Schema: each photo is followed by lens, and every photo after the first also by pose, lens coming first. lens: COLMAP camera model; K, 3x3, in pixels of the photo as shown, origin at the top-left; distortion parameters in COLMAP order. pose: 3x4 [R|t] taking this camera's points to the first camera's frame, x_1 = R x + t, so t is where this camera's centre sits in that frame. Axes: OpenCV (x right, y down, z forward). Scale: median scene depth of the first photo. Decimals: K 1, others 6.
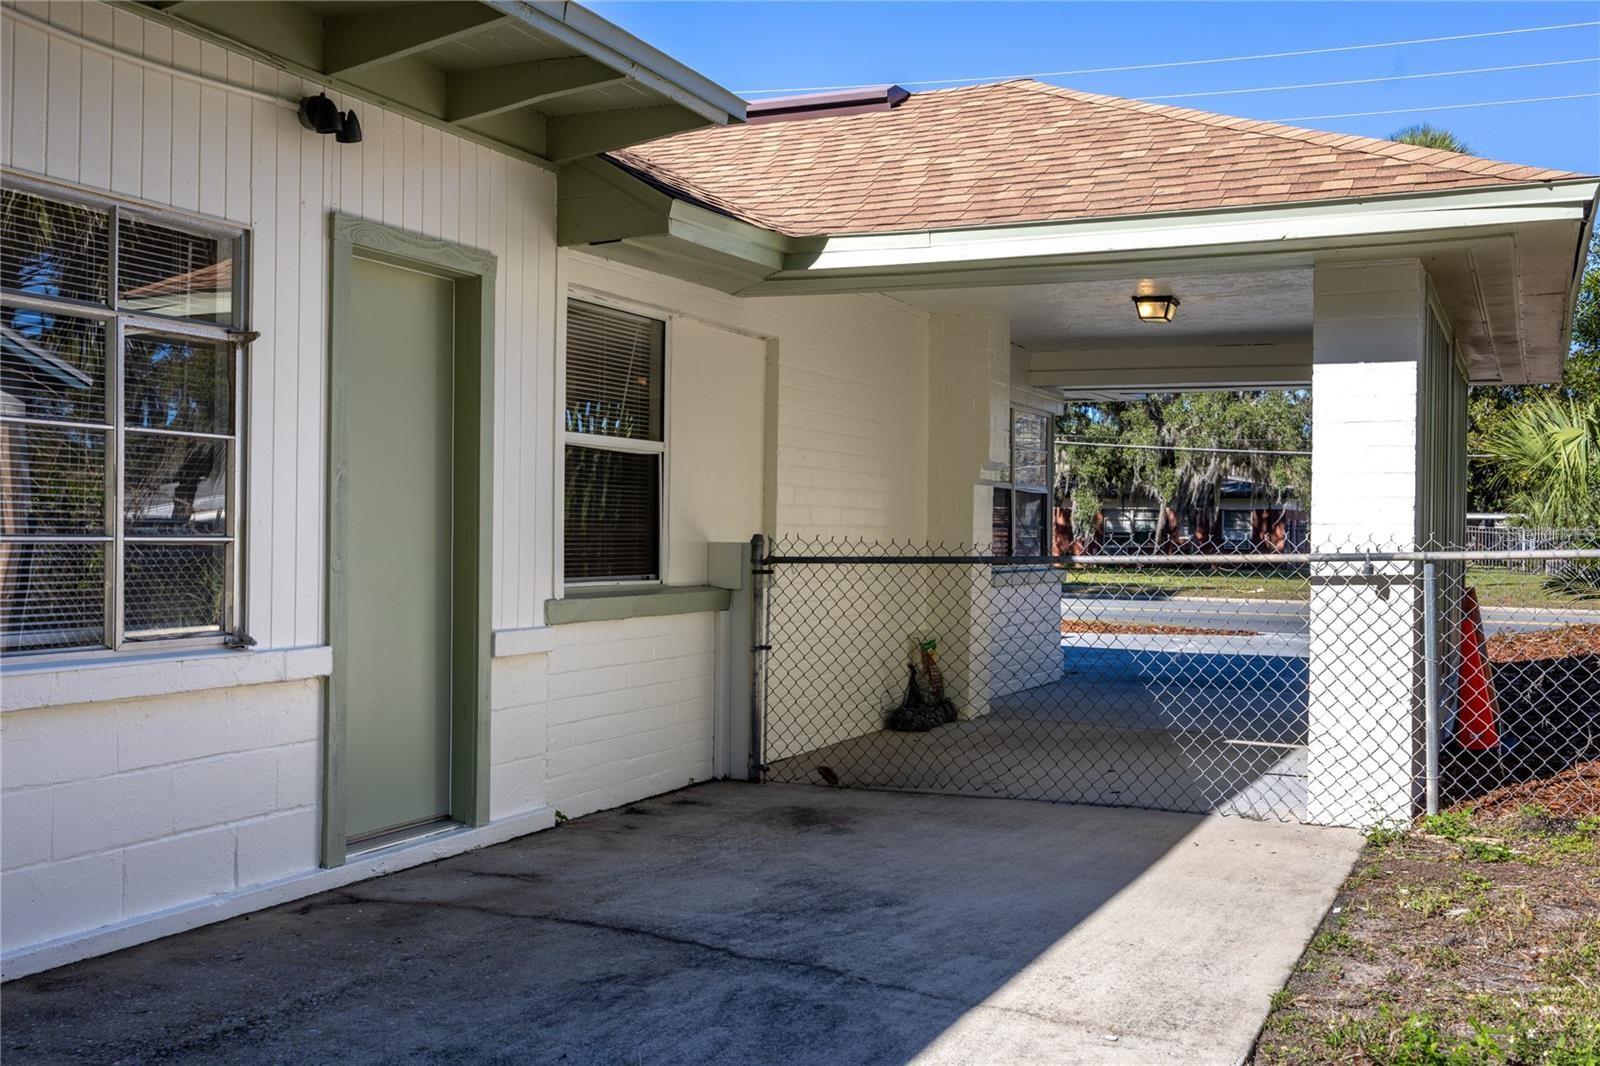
lens RADIAL K [[1528.3, 0, 799.6], [0, 1528.3, 532.2], [0, 0, 1]] dist [-0.005691, 0.000000]
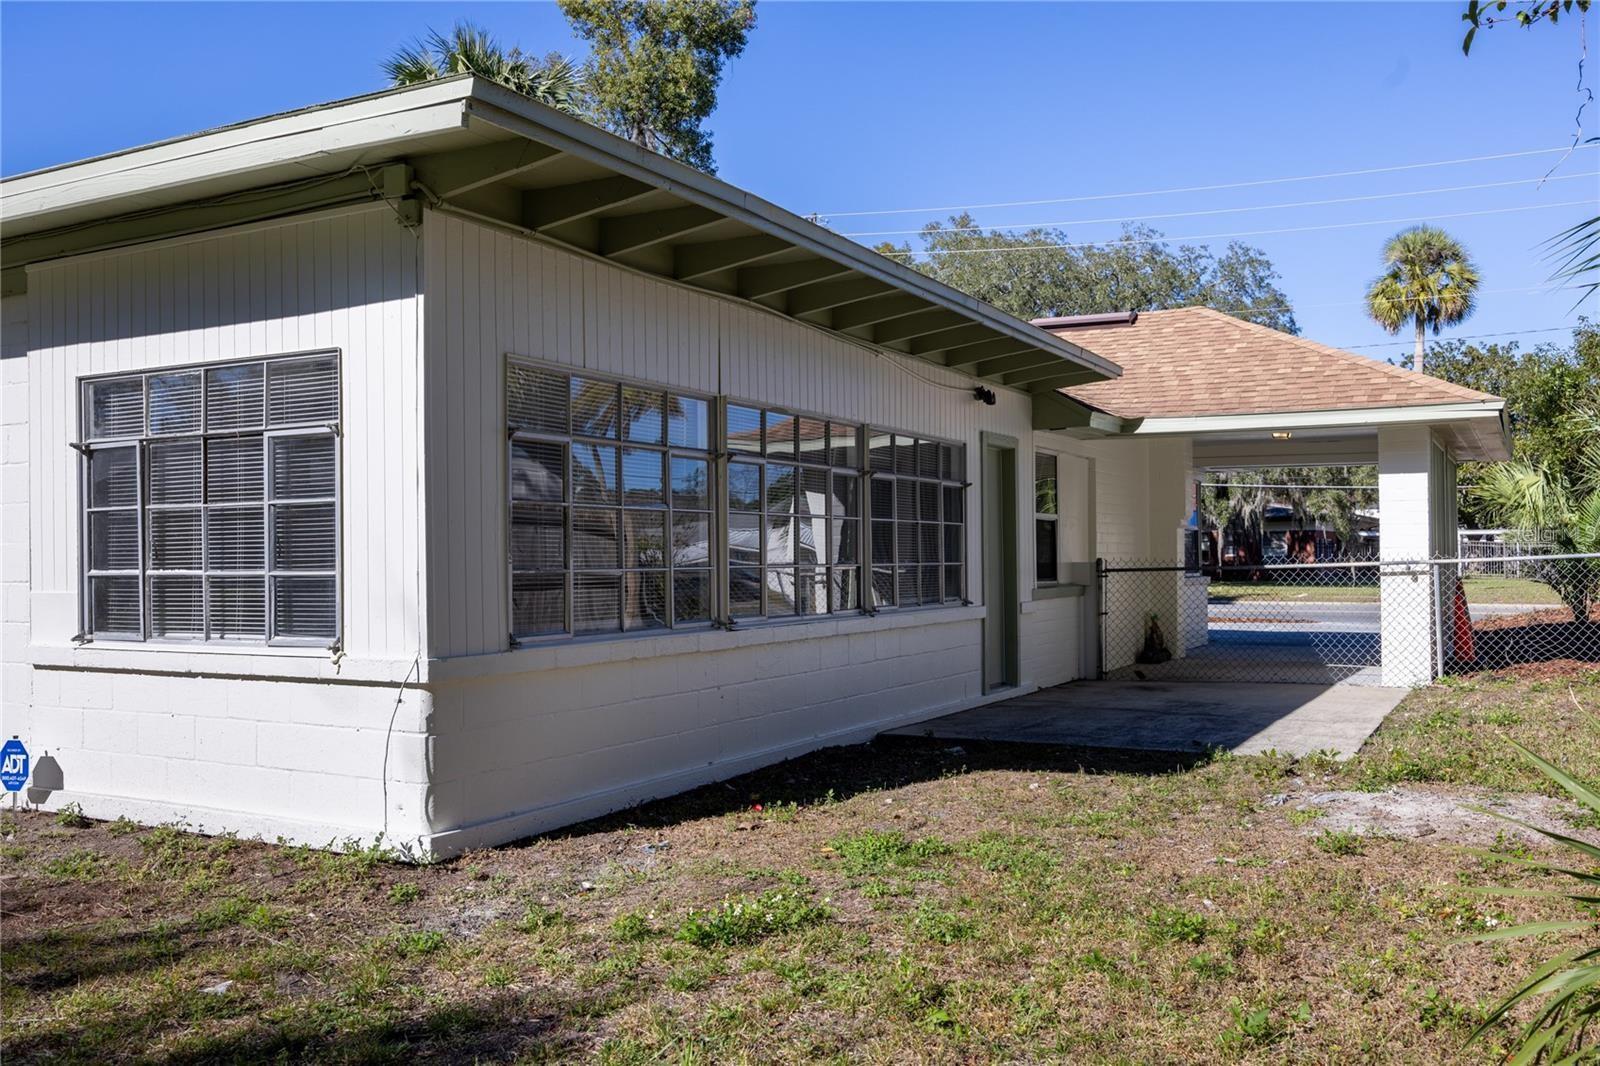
lens RADIAL K [[1367.3, 0, 793.0], [0, 1367.3, 530.3], [0, 0, 1]] dist [-0.002196, -0.007082]
pose [[0.998579, -0.020684, -0.049104, -0.389351], [0.019688, 0.999592, -0.020688, -0.006612], [0.049512, 0.019692, 0.998579, -0.949349]]
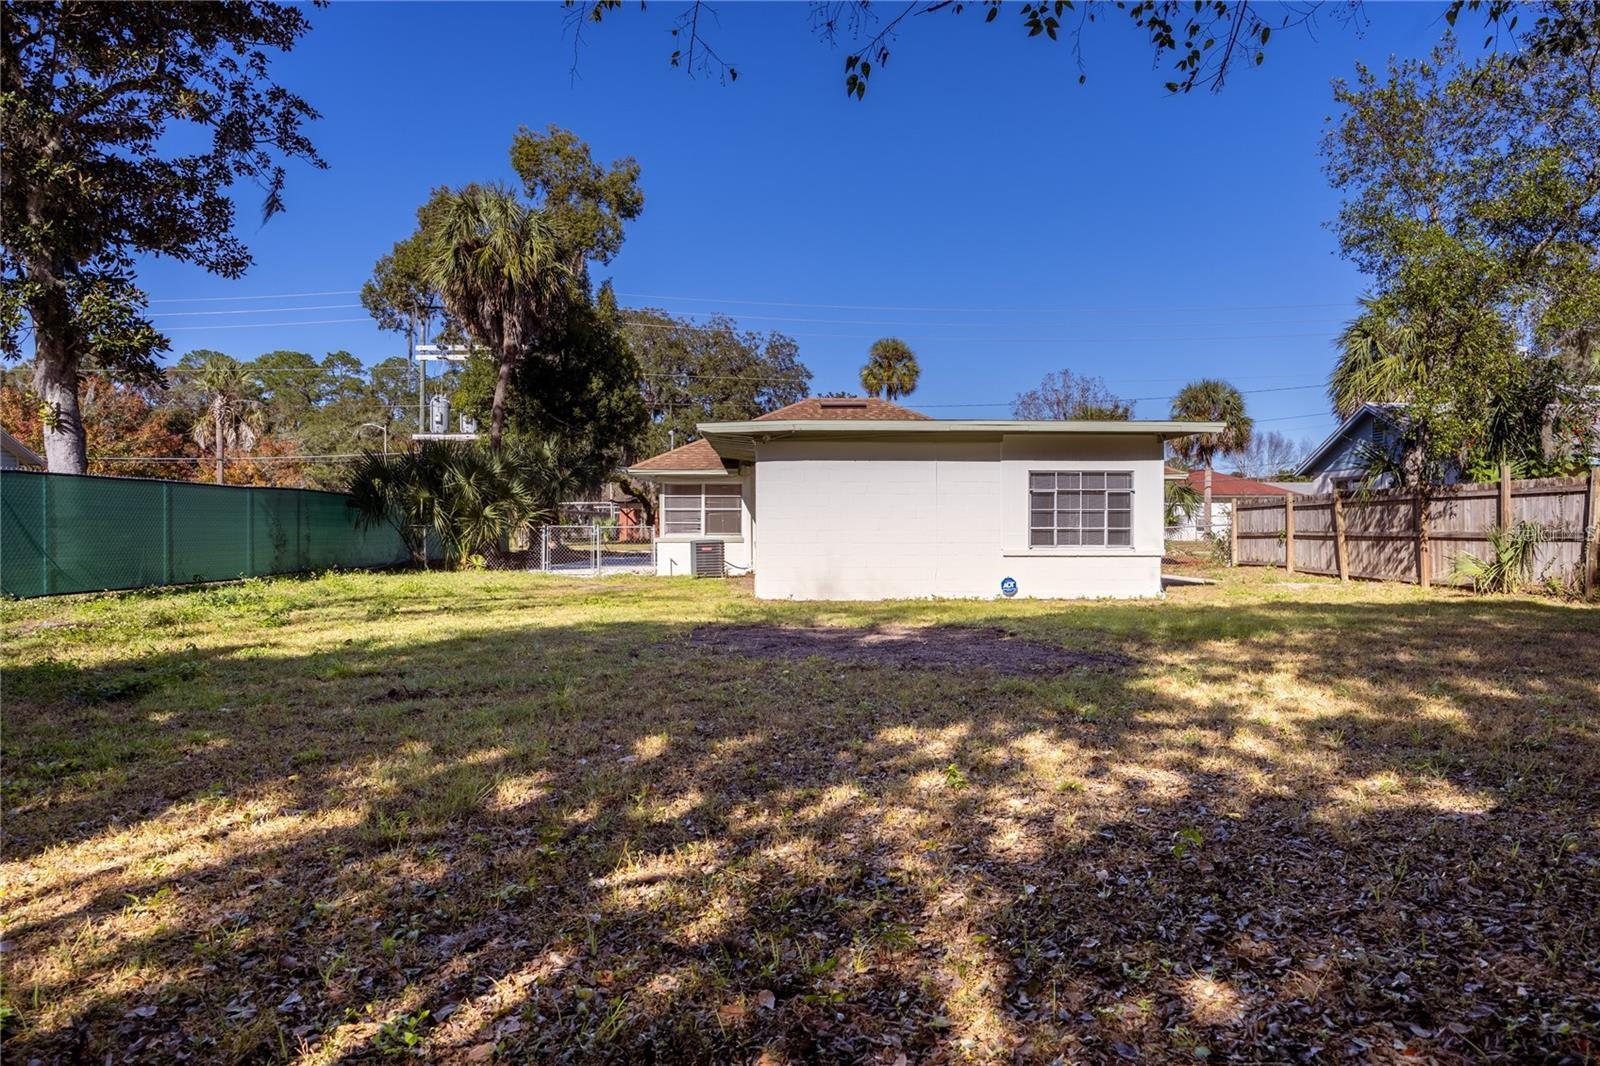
lens RADIAL K [[1089.1, 0, 796.6], [0, 1089.1, 524.5], [0, 0, 1]] dist [0.006097, -0.001399]
pose [[0.886014, -0.012111, 0.463500, -2.801913], [0.010030, 0.999926, 0.006954, -0.040464], [-0.463550, -0.001512, 0.886070, -2.147342]]
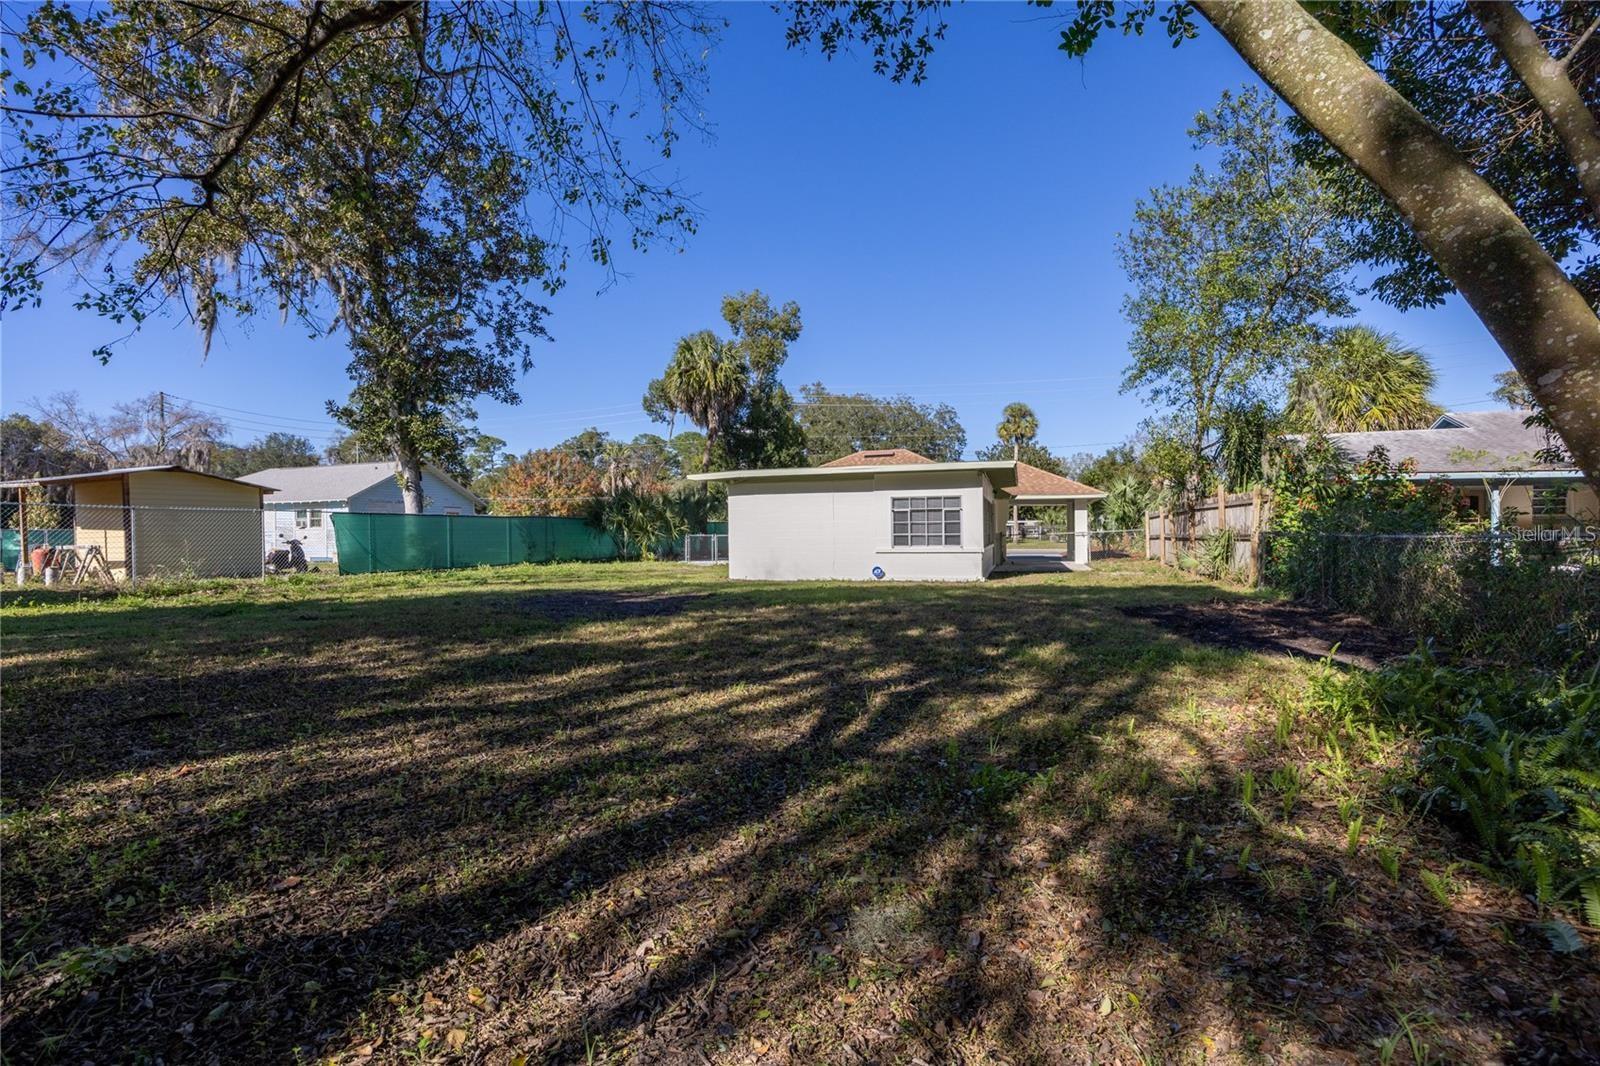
lens RADIAL K [[723.2, 0, 786.1], [0, 723.2, 541.0], [0, 0, 1]] dist [-0.023850, 0.000008]
pose [[0.990397, -0.023542, 0.136236, -1.781685], [0.021922, 0.999670, 0.013378, -0.027929], [-0.136506, -0.010263, 0.990586, -2.723140]]
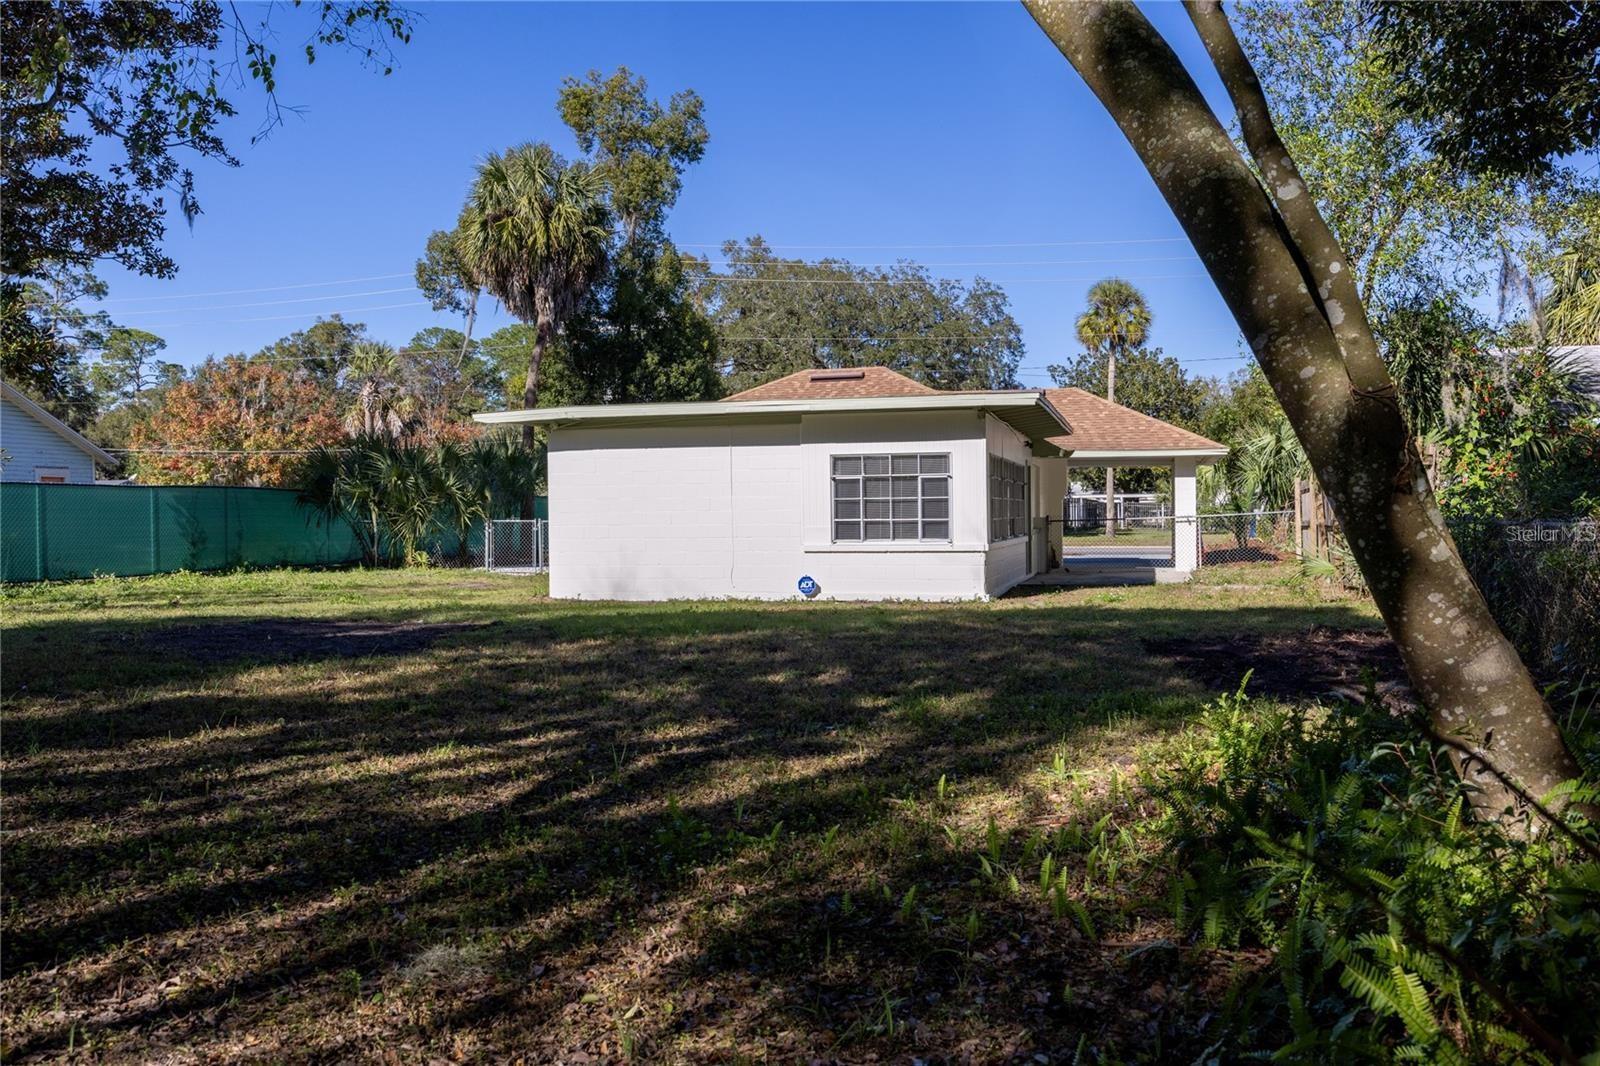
lens RADIAL K [[1367.3, 0, 784.5], [0, 1367.3, 535.2], [0, 0, 1]] dist [-0.002196, -0.007082]
pose [[0.981765, -0.023348, 0.188661, -1.667573], [0.020417, 0.999639, 0.017462, -0.028112], [-0.189000, -0.013292, 0.981887, -2.968461]]
